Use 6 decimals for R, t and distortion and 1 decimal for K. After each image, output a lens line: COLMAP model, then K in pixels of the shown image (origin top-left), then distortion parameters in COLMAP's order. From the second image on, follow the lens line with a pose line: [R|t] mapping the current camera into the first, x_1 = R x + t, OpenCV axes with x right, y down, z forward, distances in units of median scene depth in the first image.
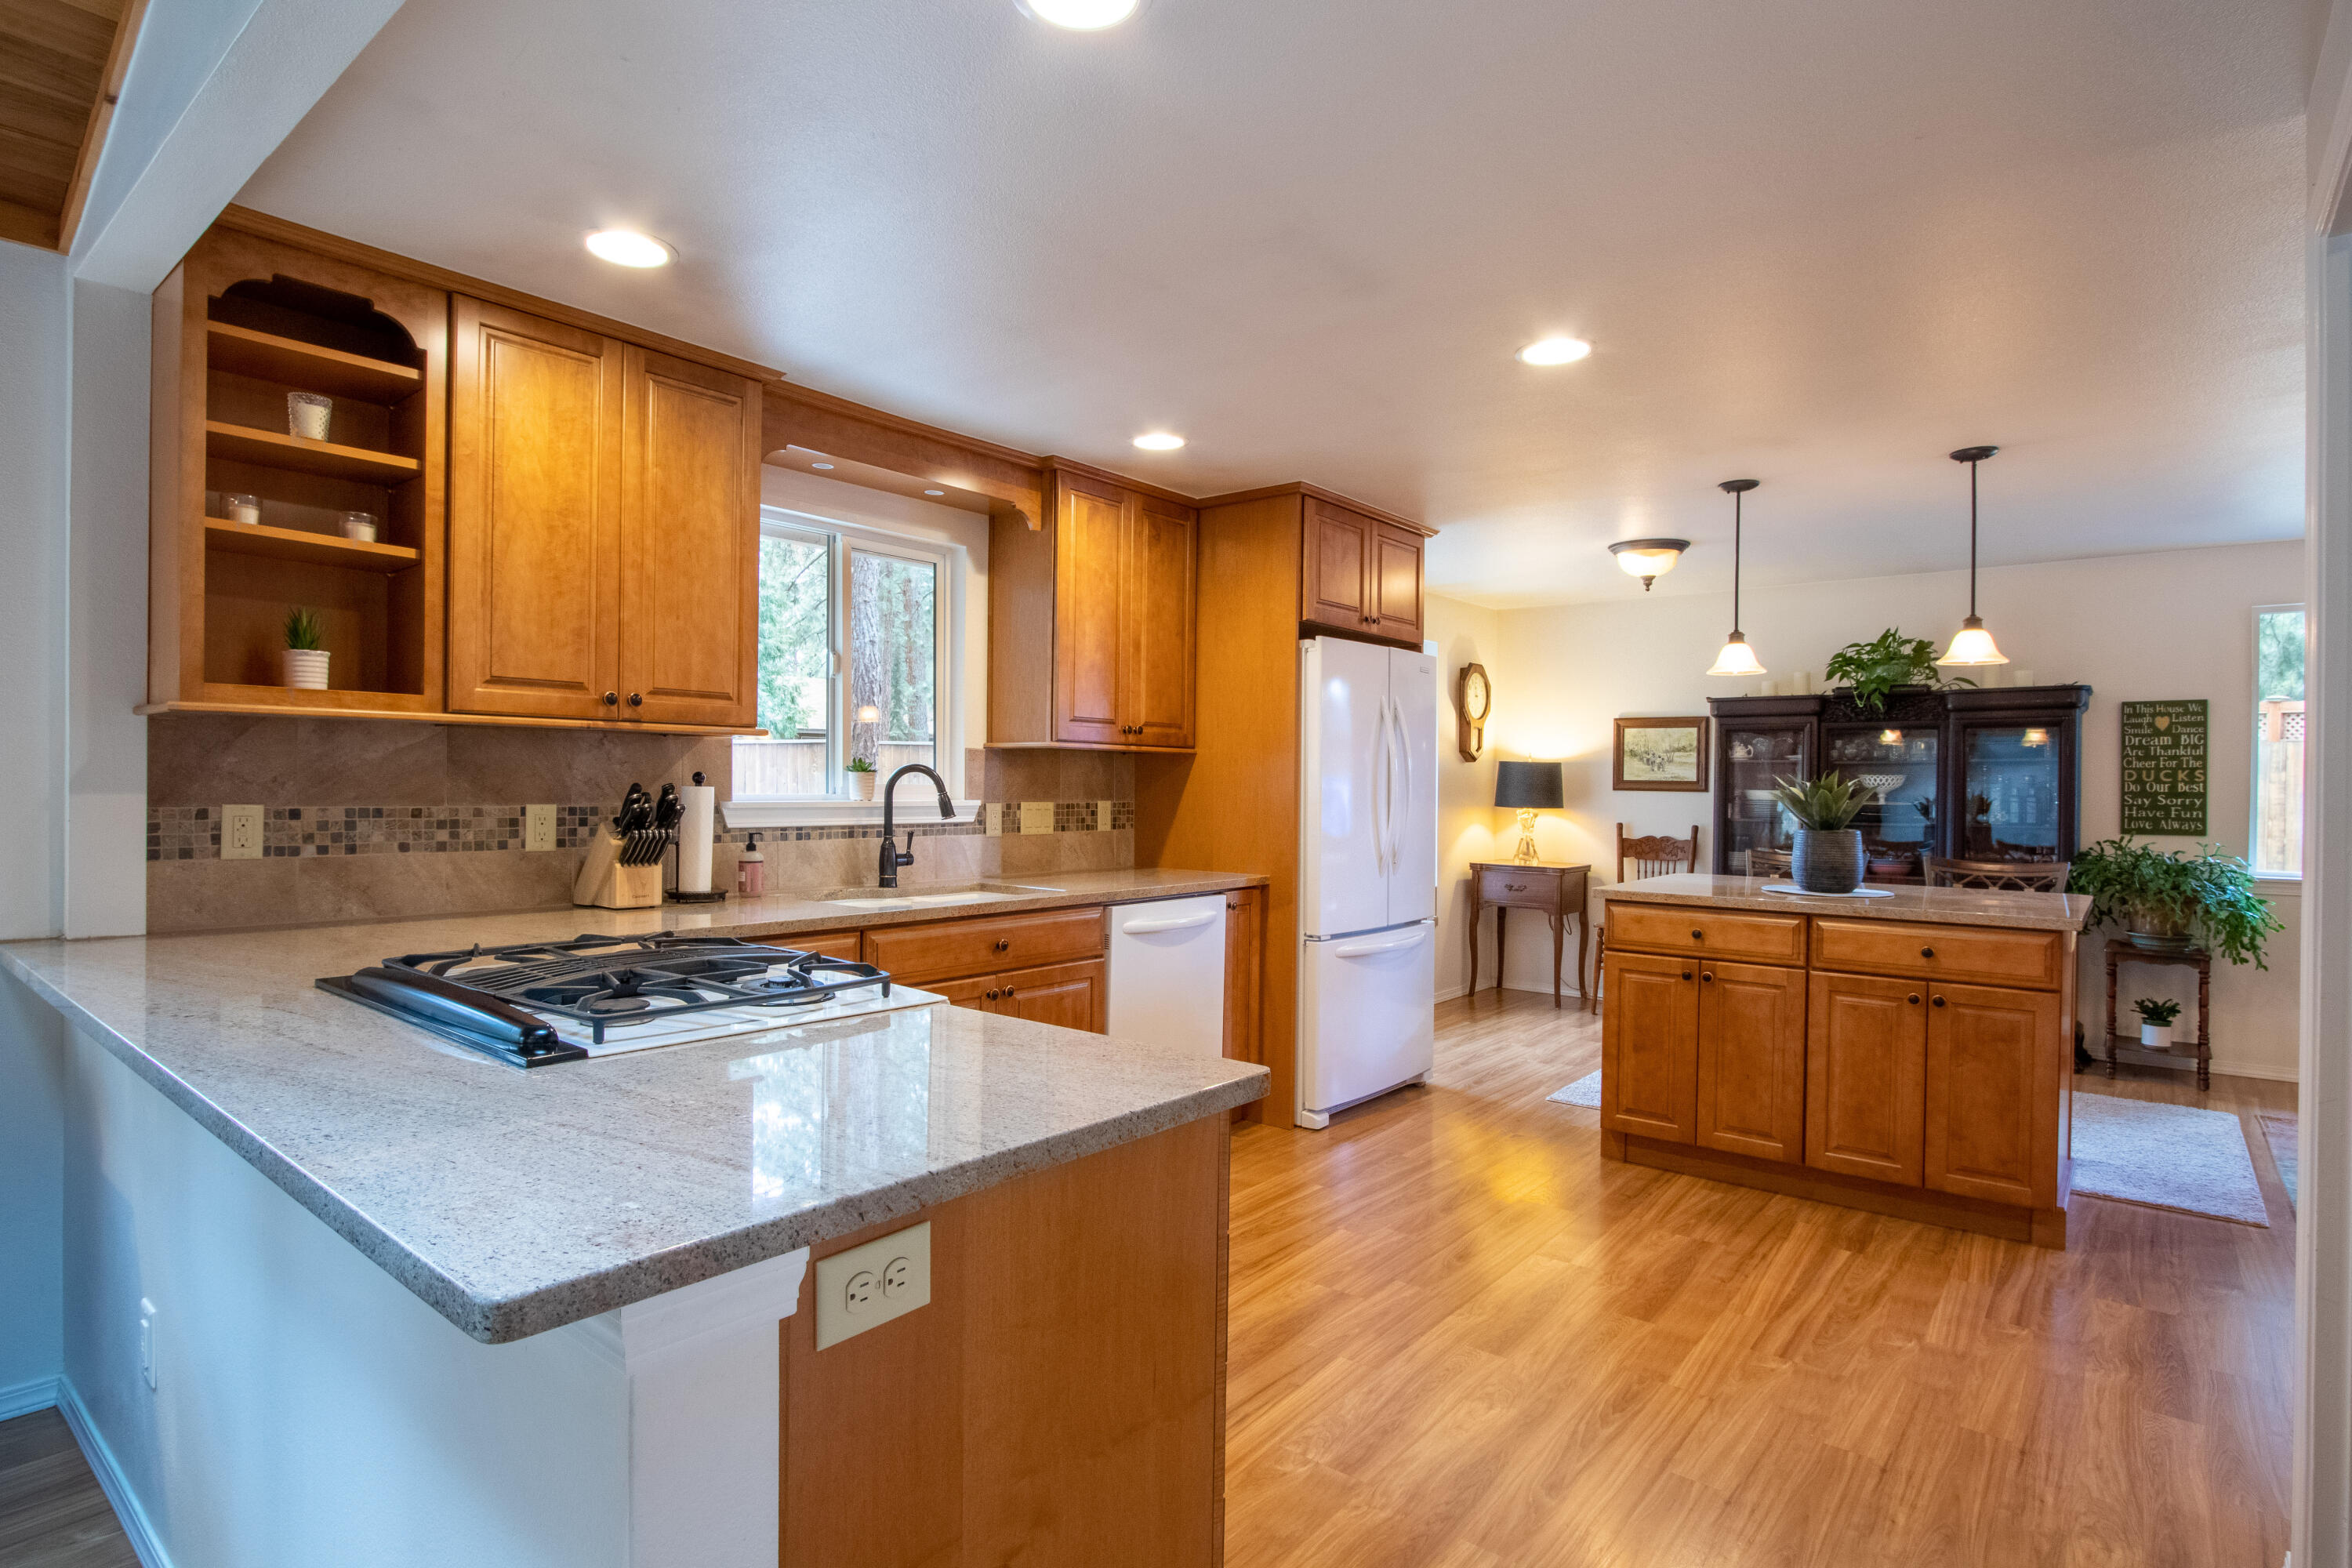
lens RADIAL K [[1190.9, 0, 1153.0], [0, 1190.9, 788.7], [0, 0, 1]] dist [-0.023625, 0.005012]
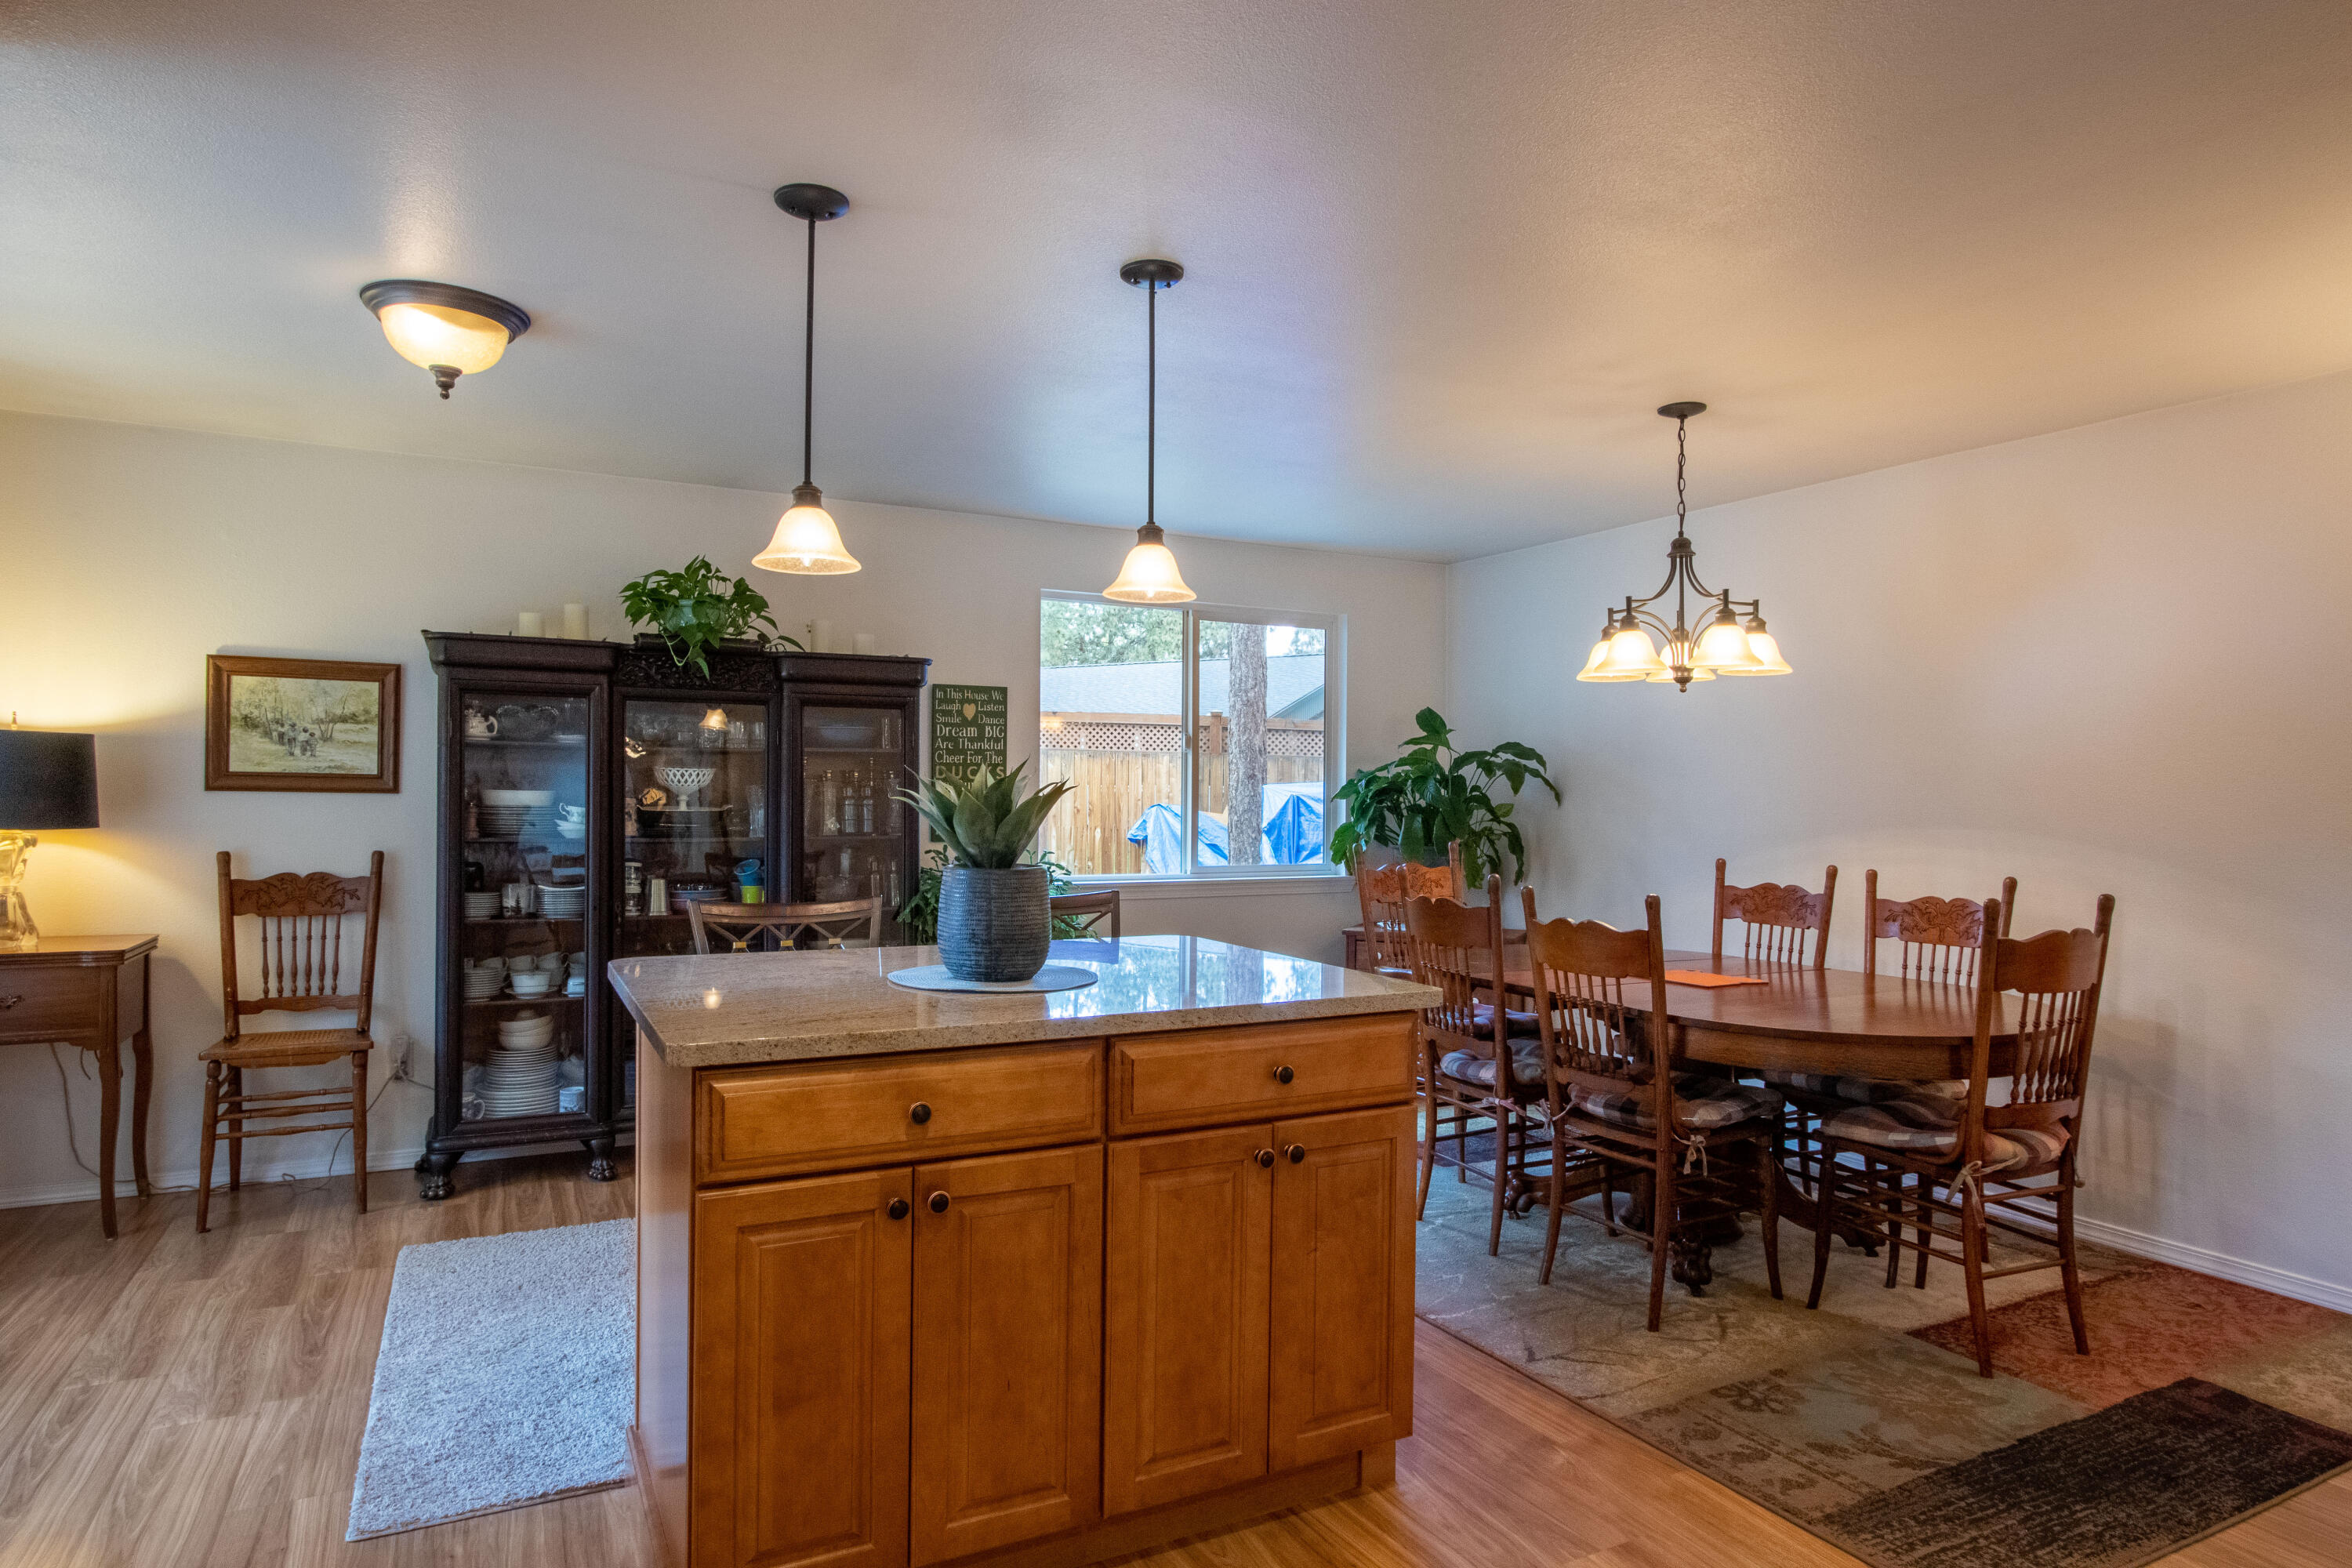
lens RADIAL K [[1320.3, 0, 1157.8], [0, 1320.3, 795.6], [0, 0, 1]] dist [-0.015607, 0.001291]
pose [[0.389427, -0.007833, 0.921024, 0.025079], [-0.001171, 0.999959, 0.008999, -0.003678], [-0.921057, -0.004583, 0.389401, 0.629176]]
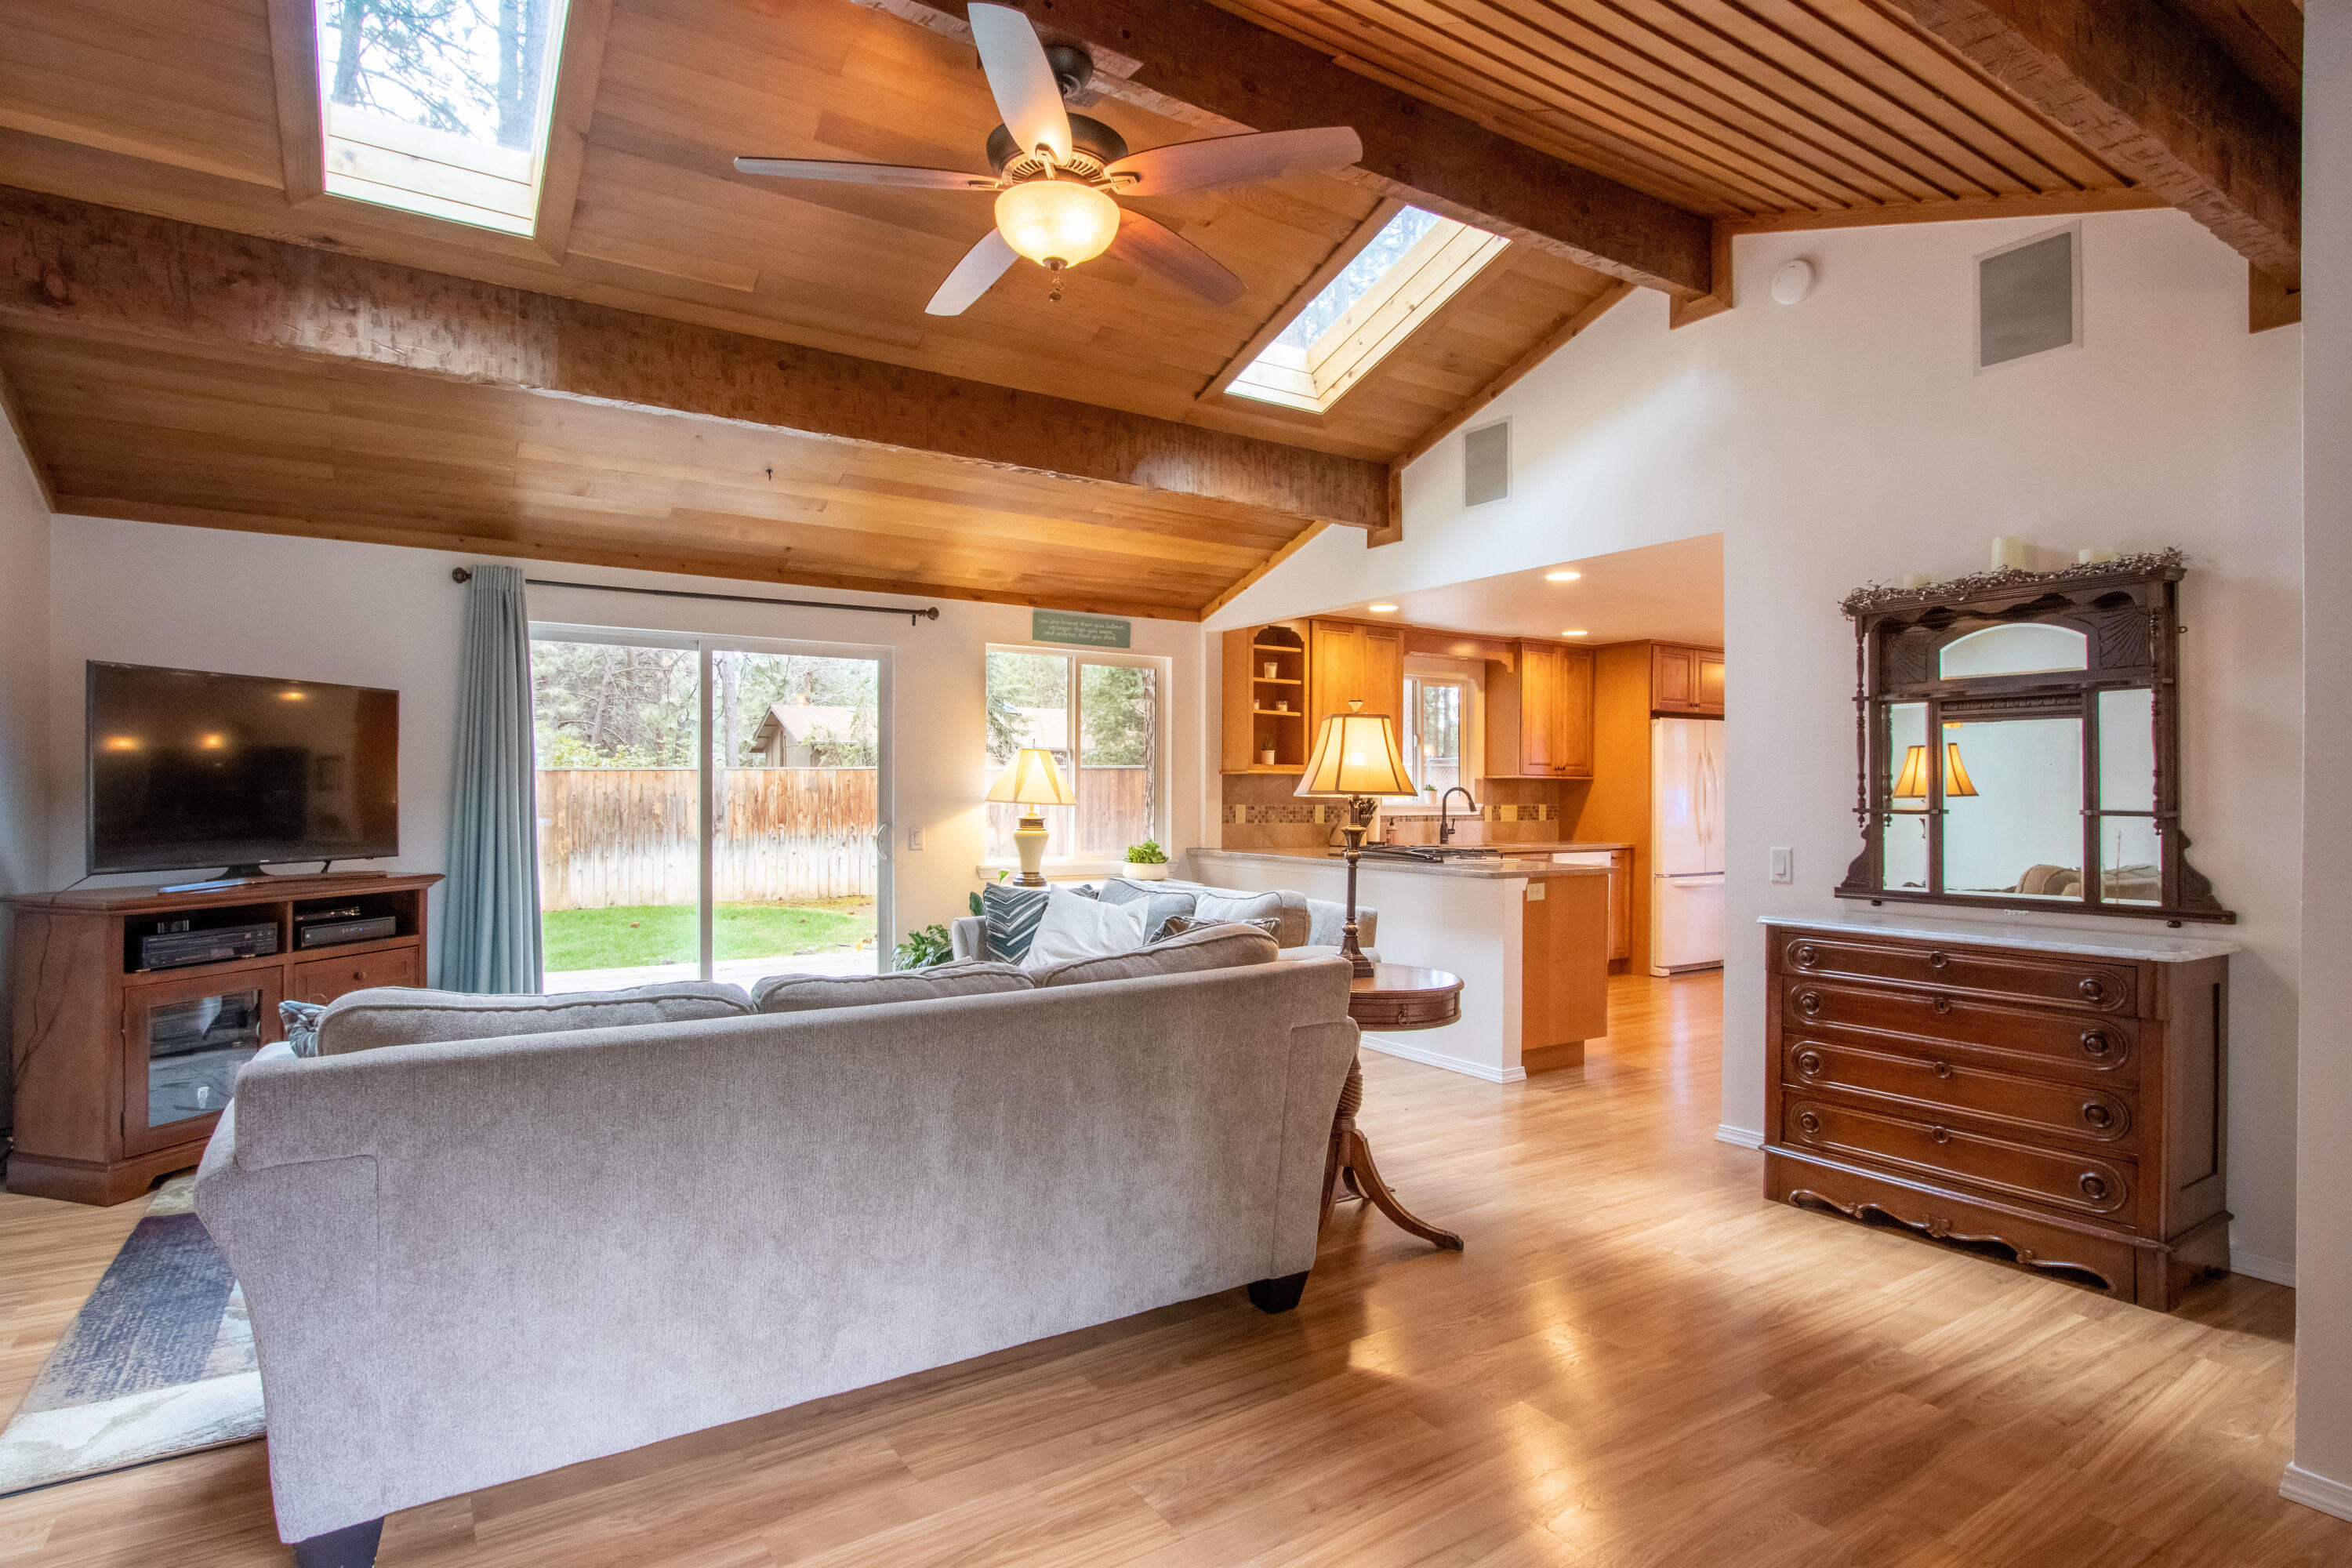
lens RADIAL K [[1190.9, 0, 1157.5], [0, 1190.9, 796.6], [0, 0, 1]] dist [-0.023625, 0.005012]
pose [[0.953009, -0.004433, -0.302910, -0.057133], [0.003136, 0.999984, -0.004767, 0.004665], [0.302926, 0.003593, 0.953007, -1.080237]]
